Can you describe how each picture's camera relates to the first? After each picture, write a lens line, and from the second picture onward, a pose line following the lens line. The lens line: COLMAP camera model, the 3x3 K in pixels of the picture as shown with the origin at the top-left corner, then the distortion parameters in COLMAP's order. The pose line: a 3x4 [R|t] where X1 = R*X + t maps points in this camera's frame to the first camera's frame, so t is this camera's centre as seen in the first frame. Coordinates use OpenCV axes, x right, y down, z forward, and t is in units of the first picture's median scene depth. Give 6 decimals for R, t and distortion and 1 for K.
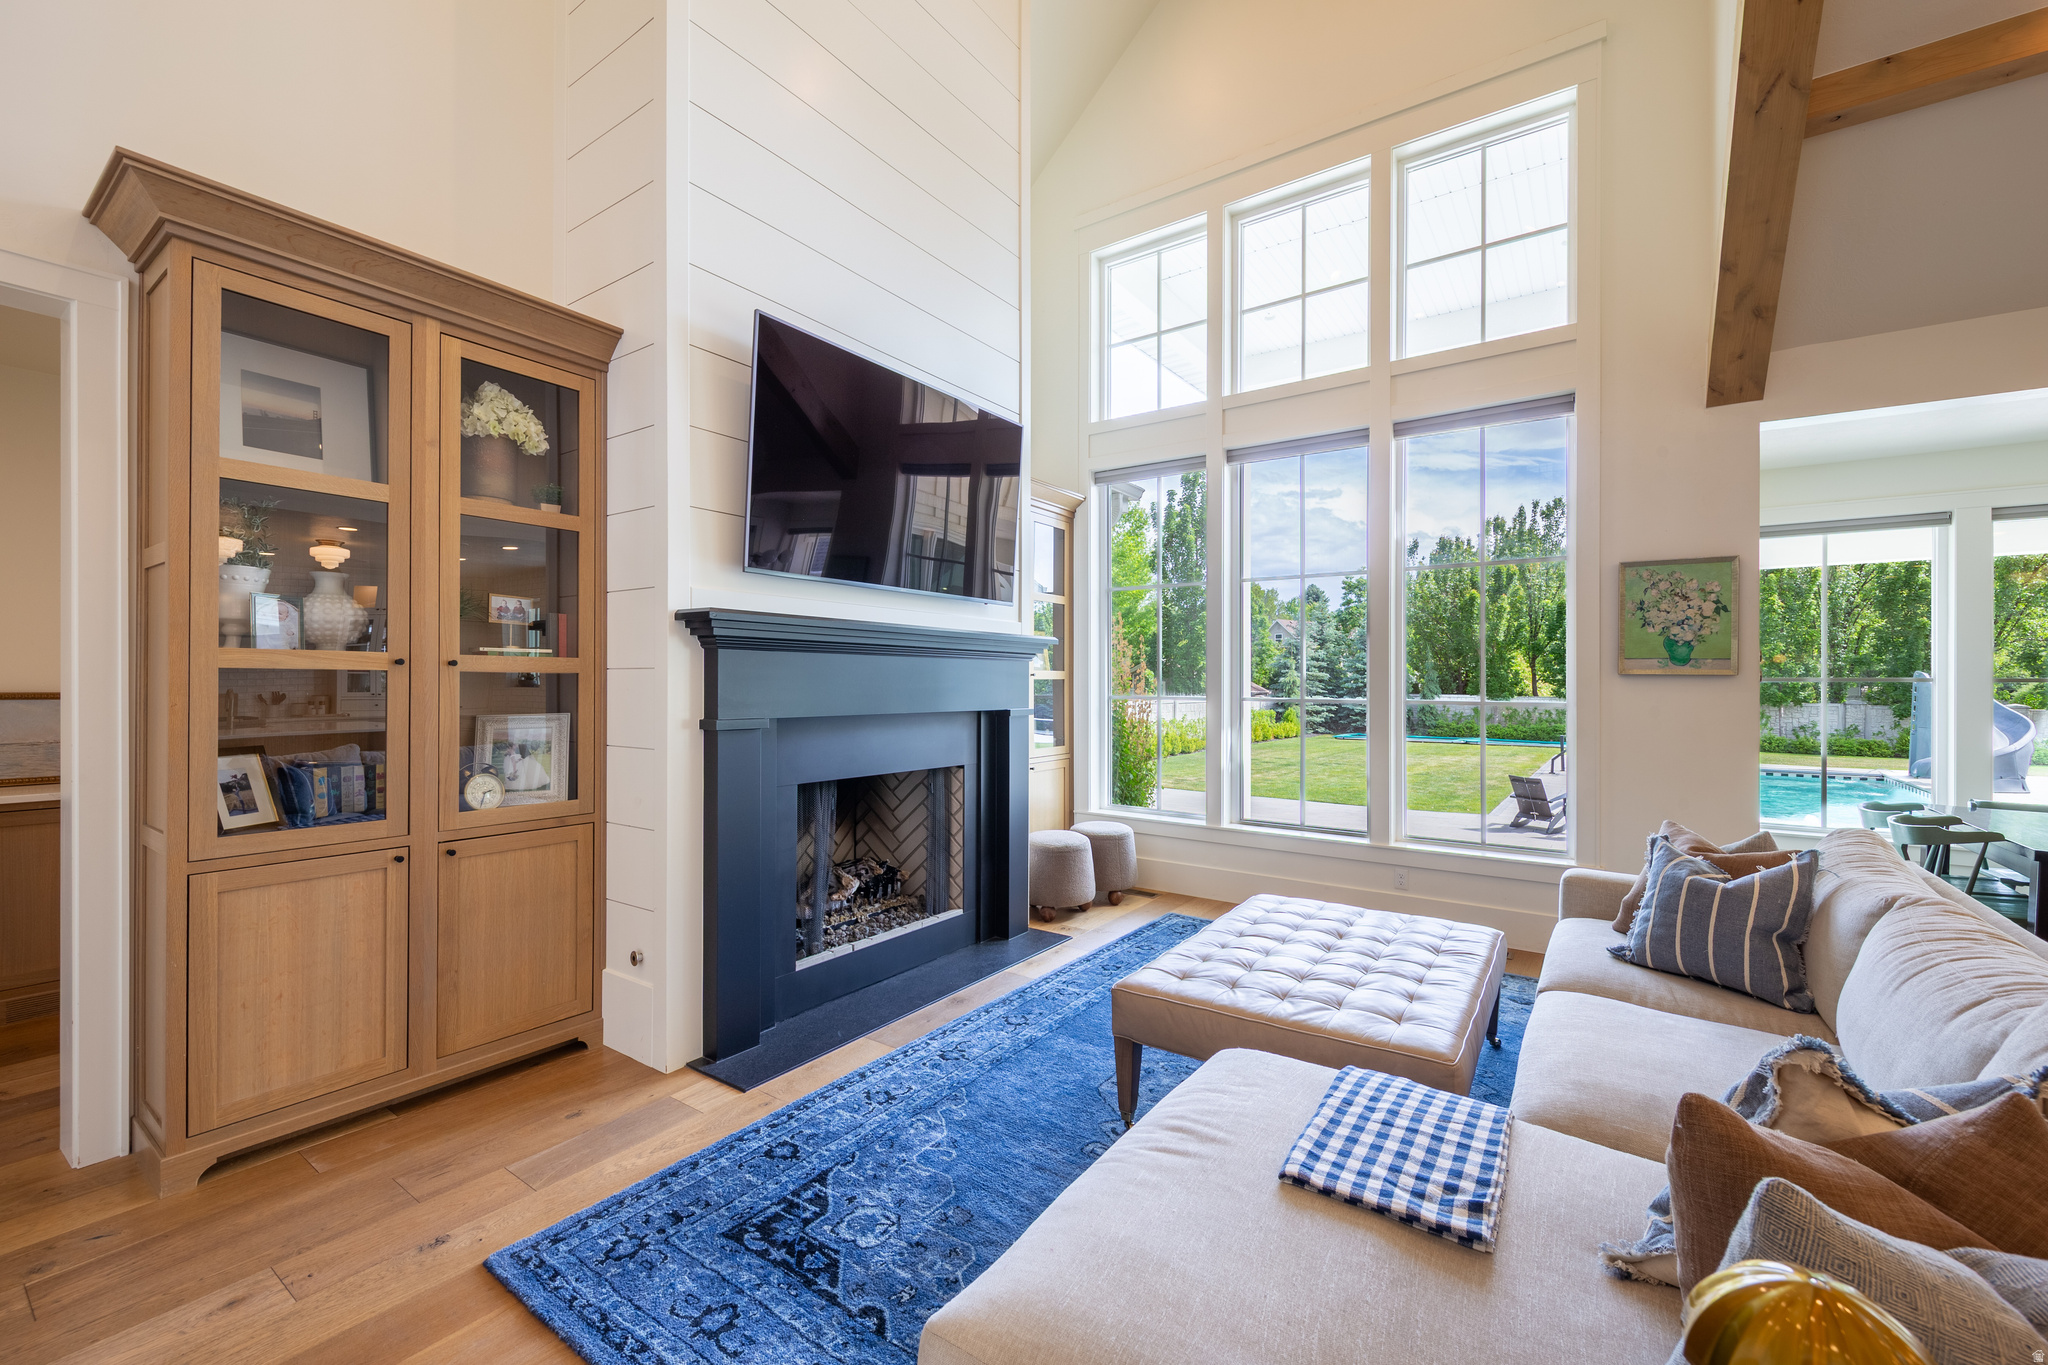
lens RADIAL K [[831.0, 0, 1024.0], [0, 831.0, 682.5], [0, 0, 1]] dist [0.012323, -0.008475]
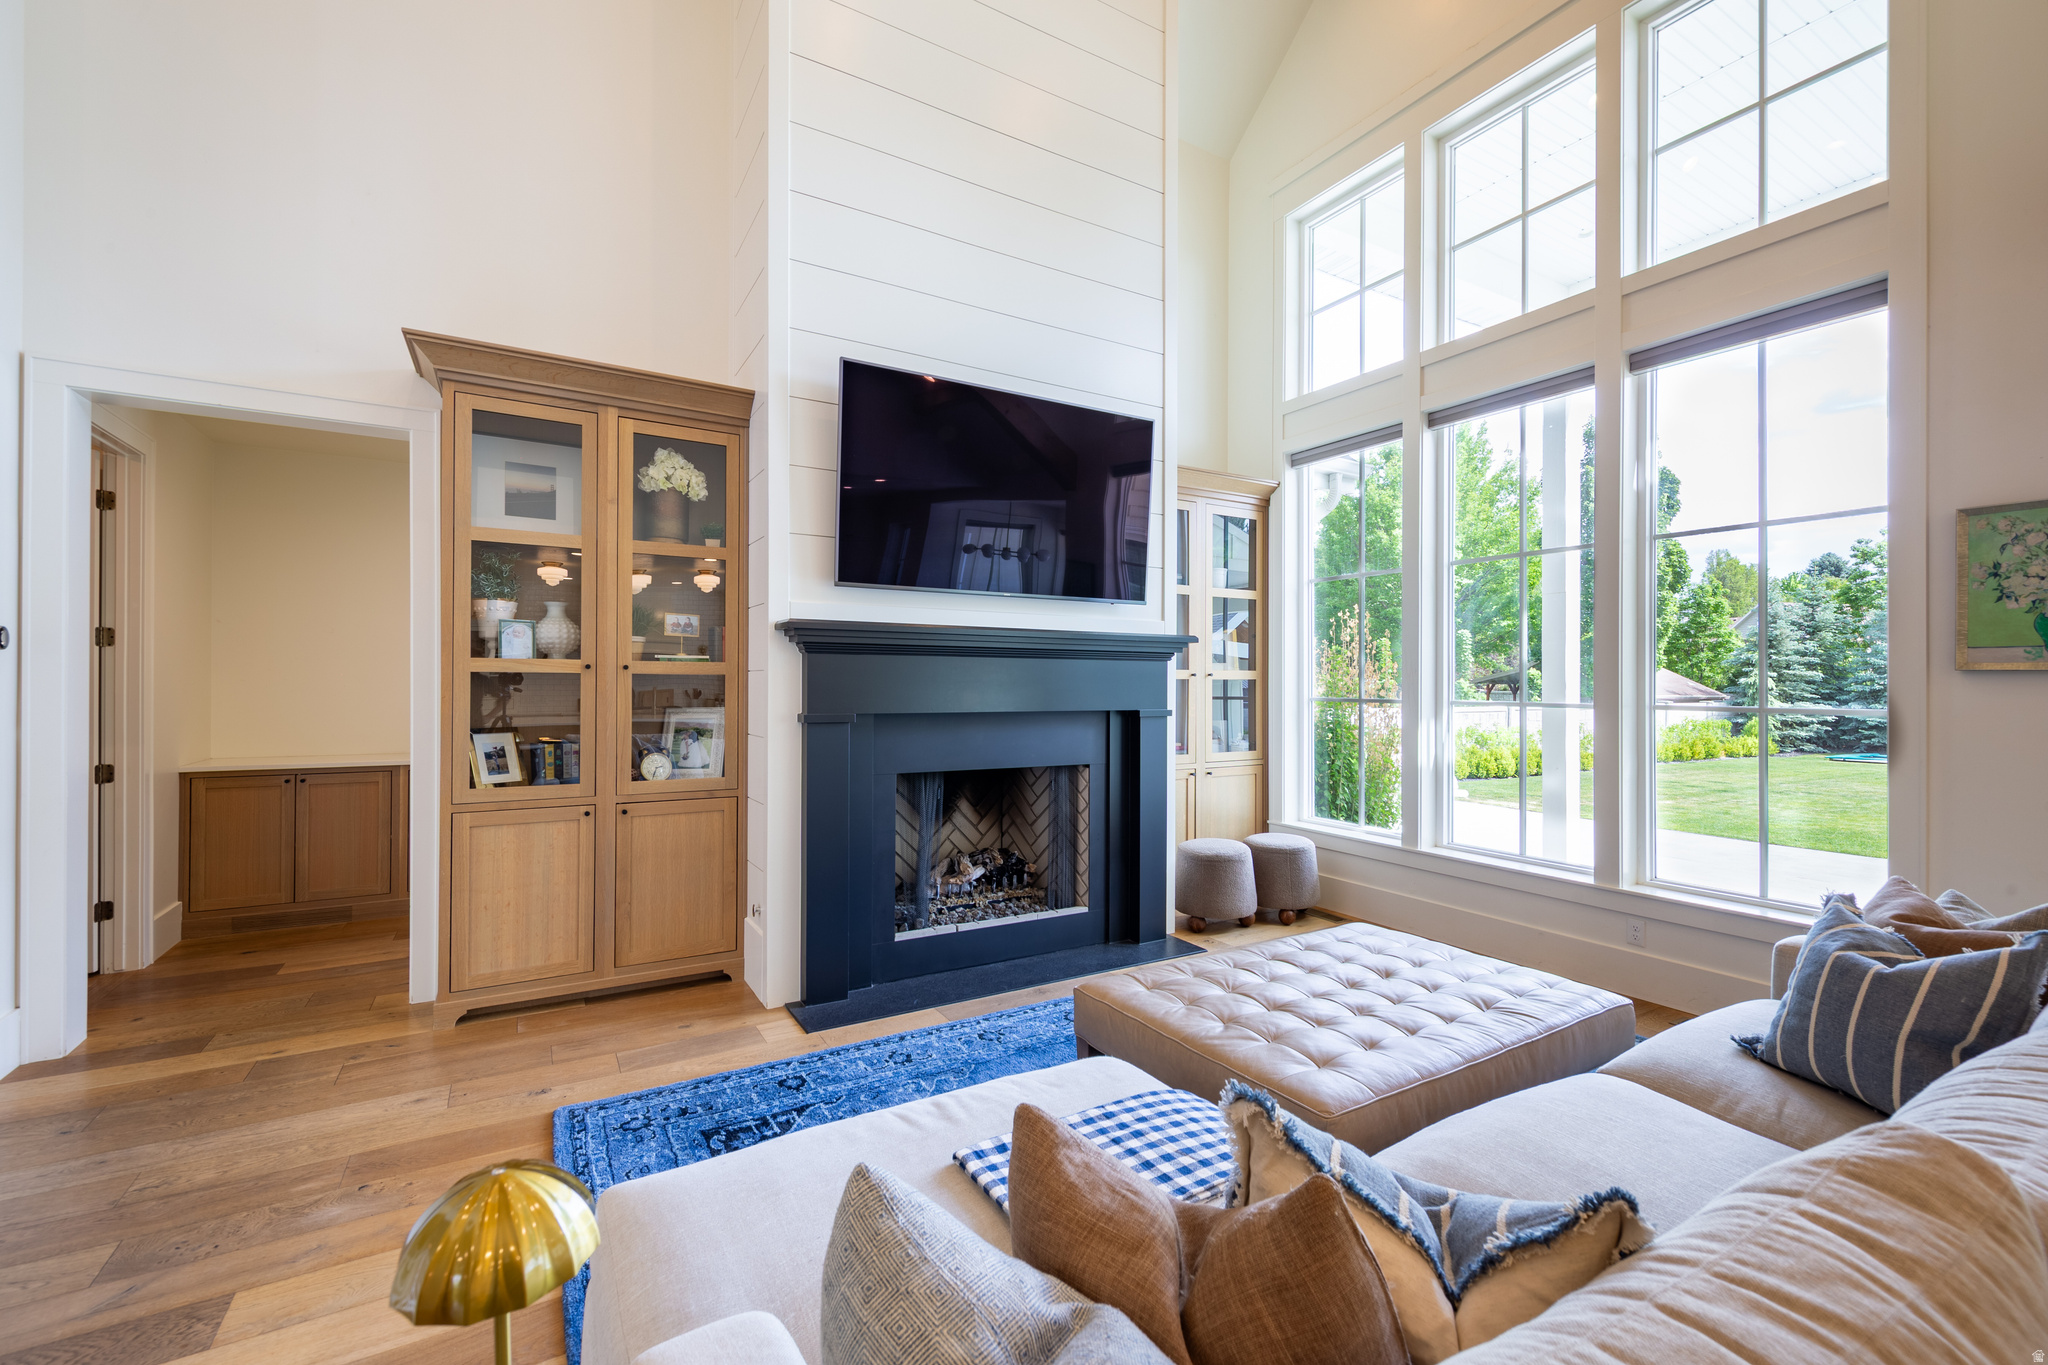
lens RADIAL K [[854.2, 0, 1024.0], [0, 854.2, 682.5], [0, 0, 1]] dist [0.015881, -0.010153]
pose [[0.909567, -0.000577, -0.415557, 0.397822], [-0.000335, 0.999998, -0.002123, 0.002973], [0.415558, 0.002070, 0.909565, 0.032695]]
